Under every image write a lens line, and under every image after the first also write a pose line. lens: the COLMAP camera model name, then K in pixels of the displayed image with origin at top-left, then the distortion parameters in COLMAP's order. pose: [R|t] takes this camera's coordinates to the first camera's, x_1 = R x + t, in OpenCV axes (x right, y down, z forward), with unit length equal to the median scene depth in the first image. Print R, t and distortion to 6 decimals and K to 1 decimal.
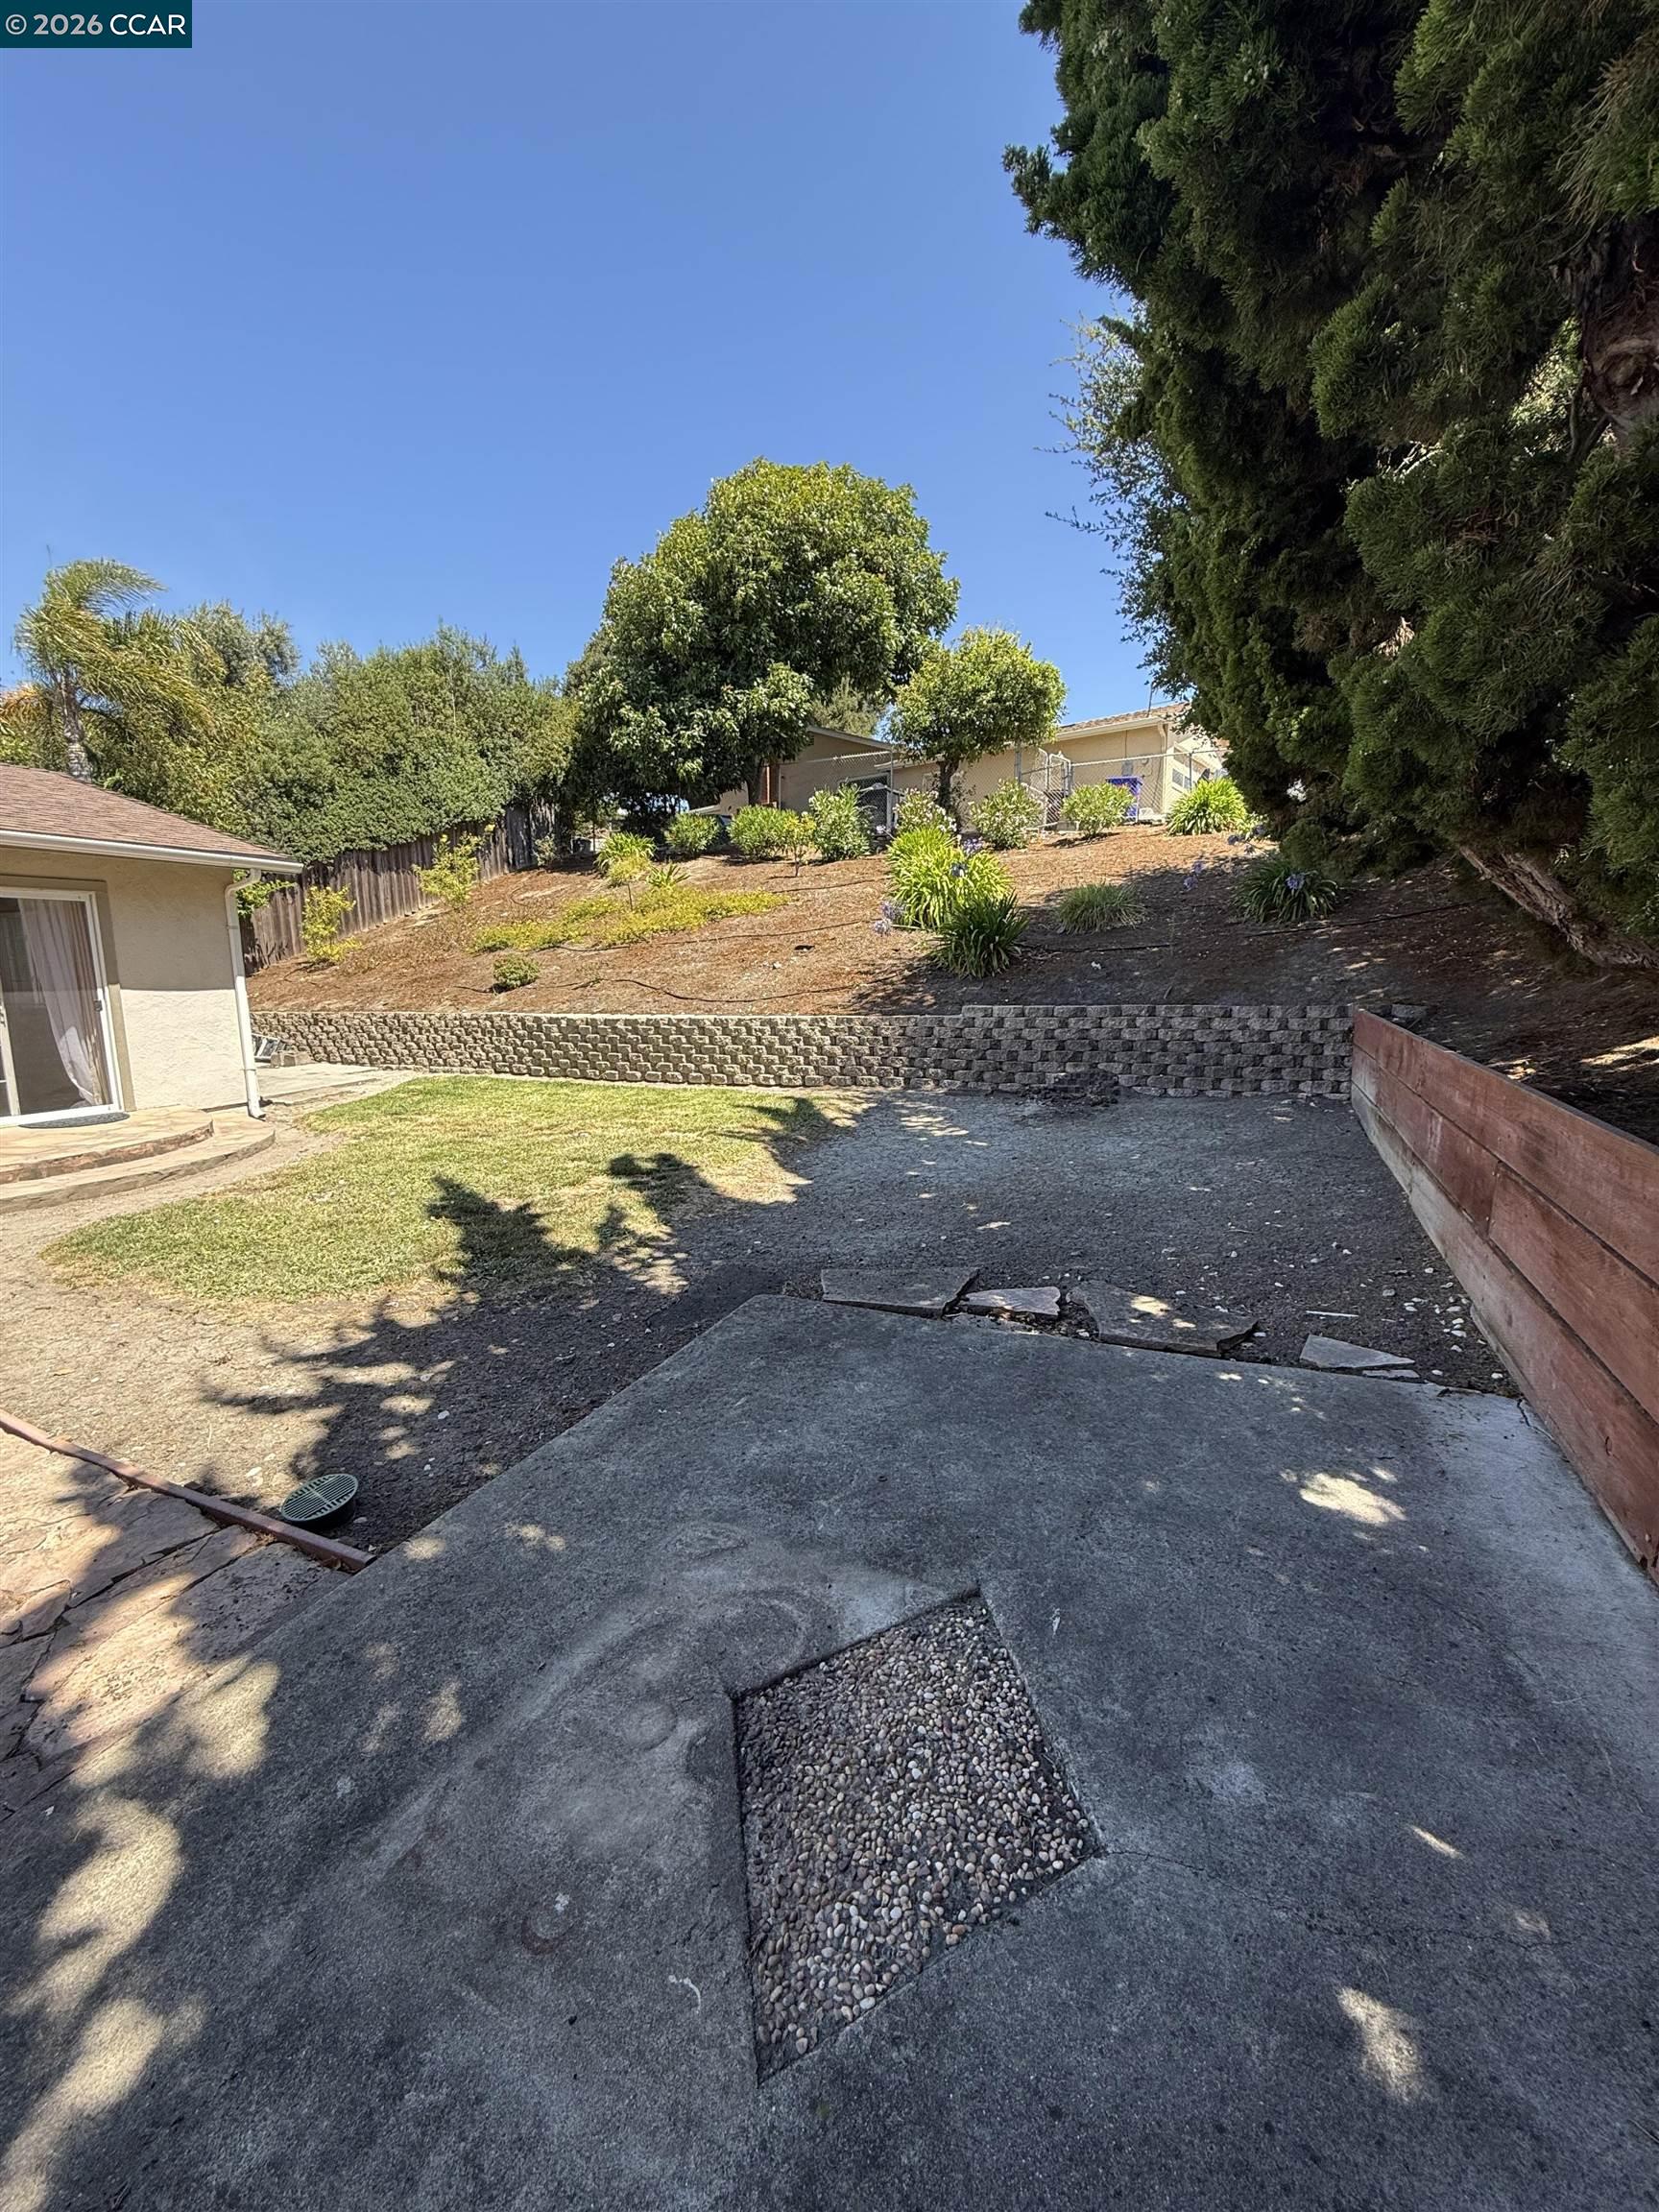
lens RADIAL K [[891.8, 0, 828.8], [0, 891.8, 1104.1], [0, 0, 1]] dist [0.000233, -0.000078]
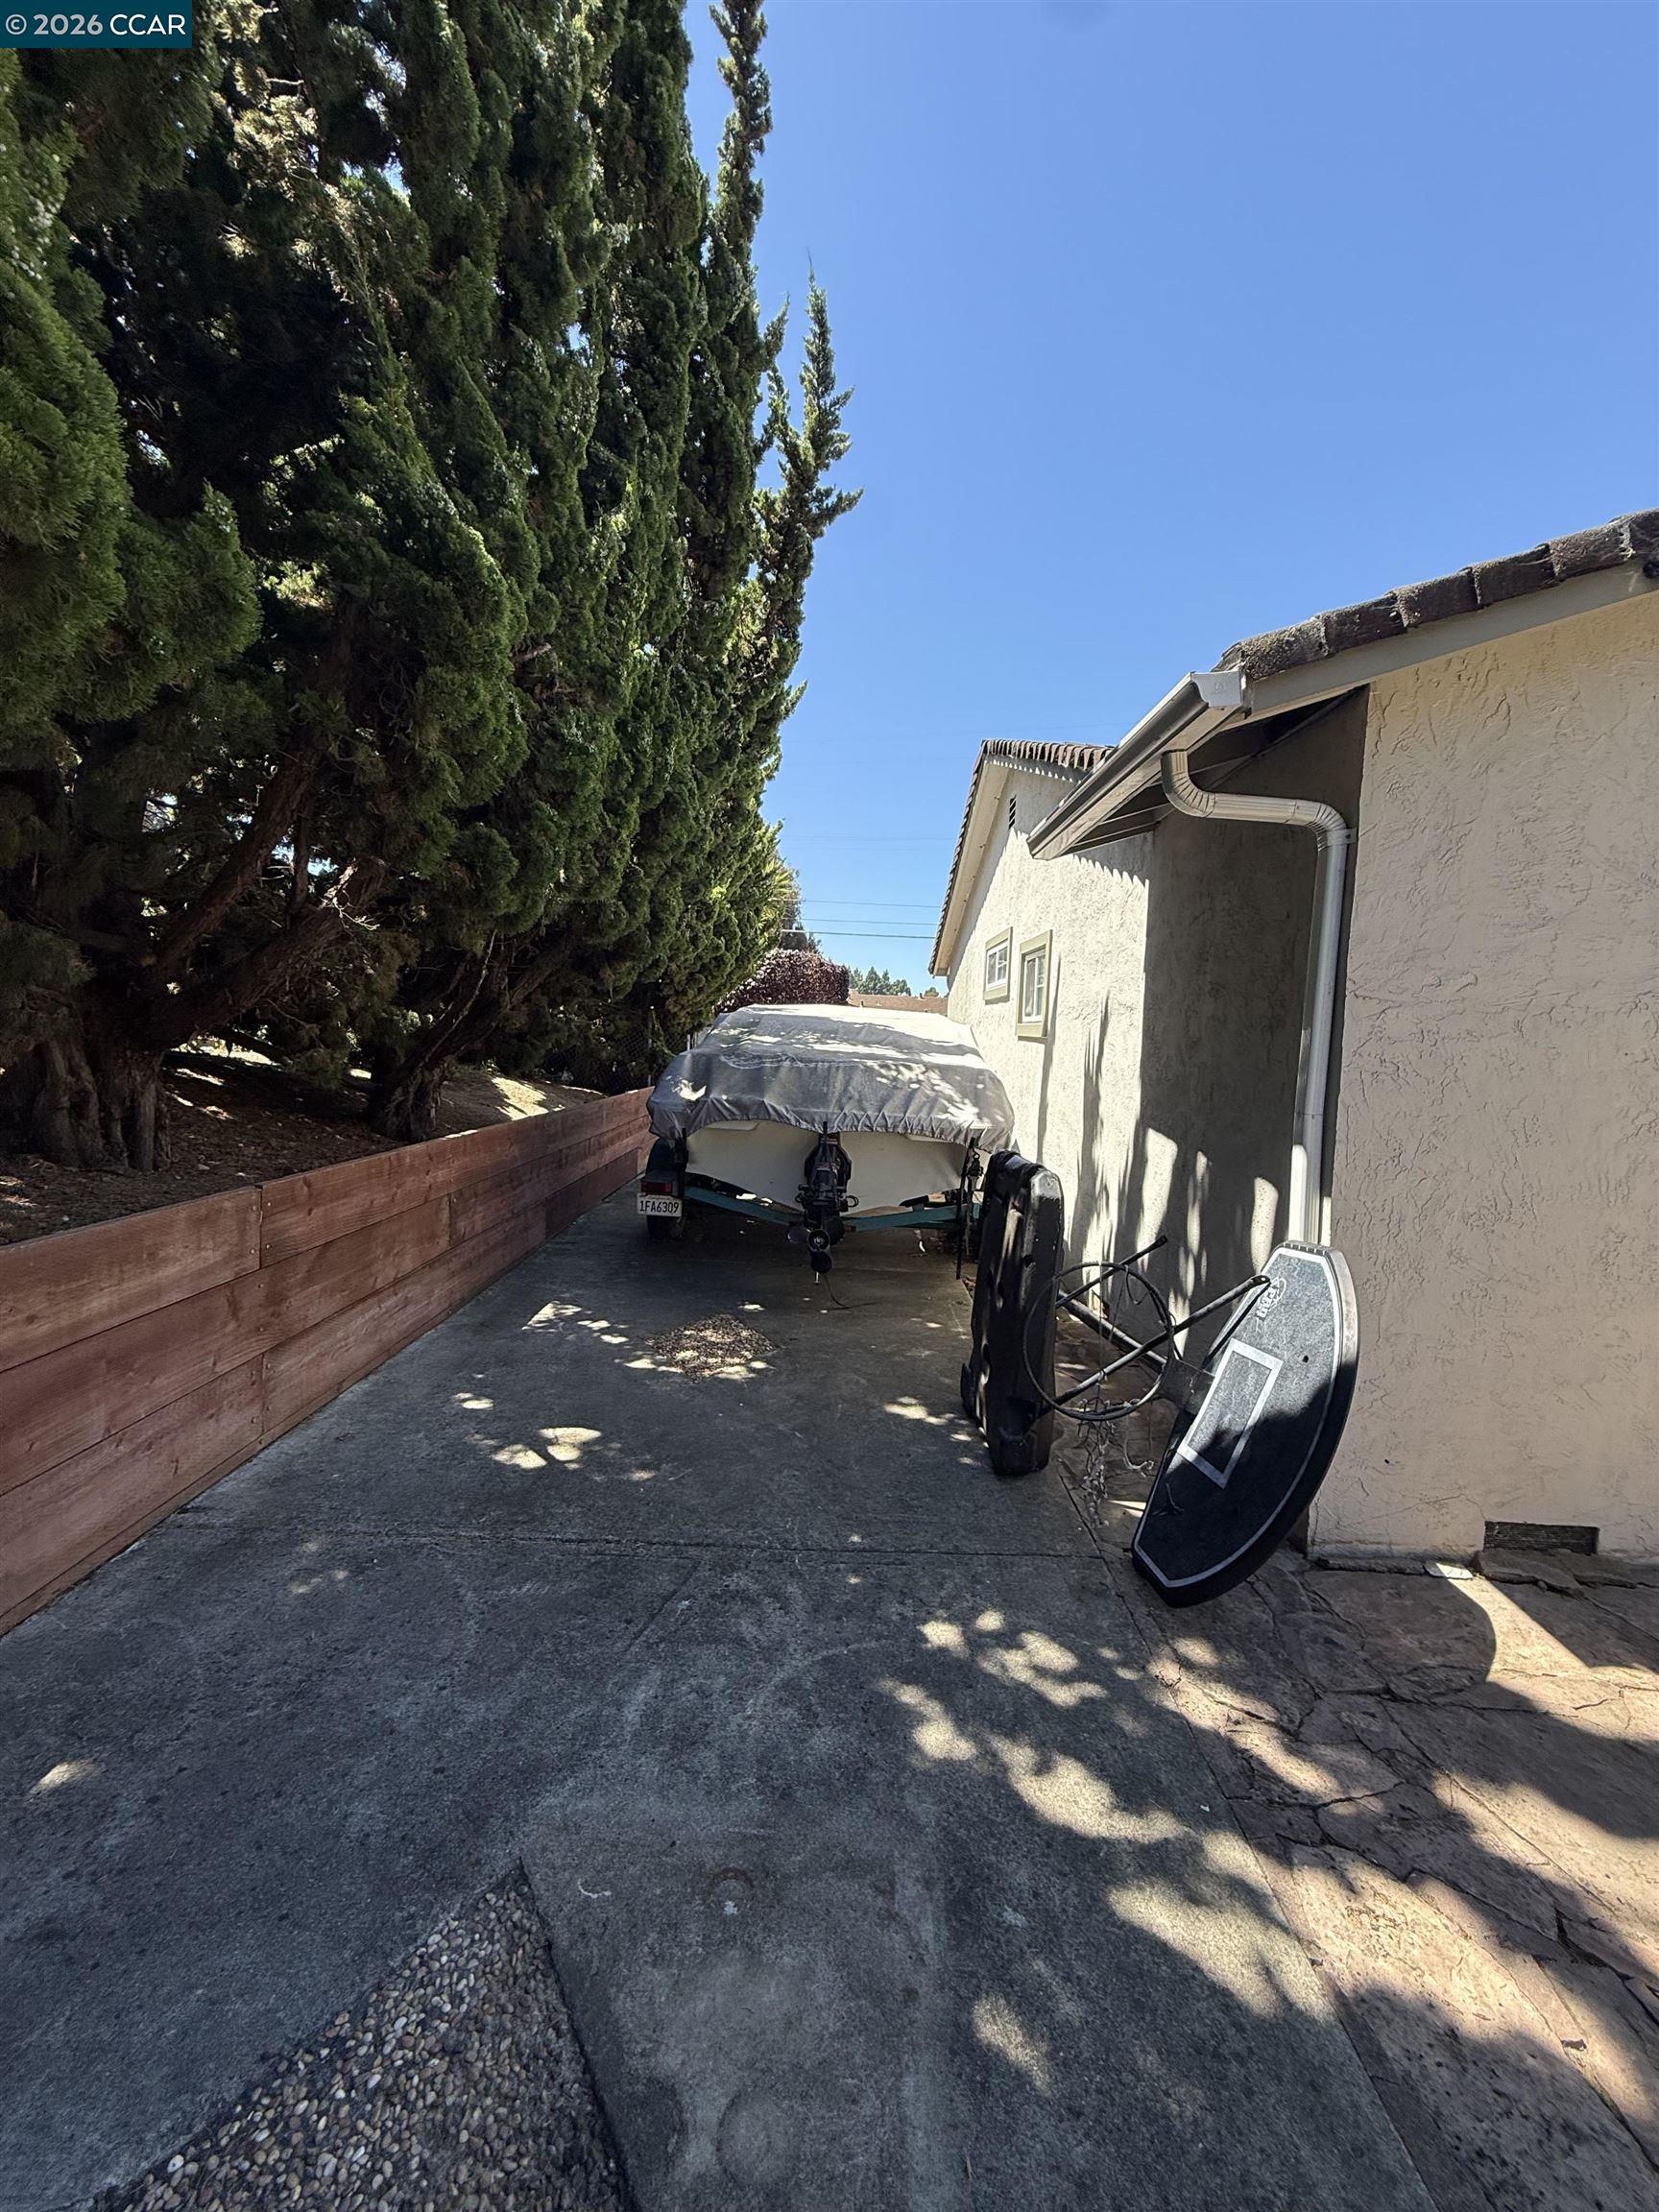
lens RADIAL K [[891.8, 0, 828.4], [0, 891.8, 1101.7], [0, 0, 1]] dist [0.000233, -0.000078]
pose [[-0.912327, -0.005321, -0.409427, 0.047104], [-0.096673, 0.974446, 0.202752, -0.300690], [0.397886, 0.224557, -0.889528, 1.652184]]
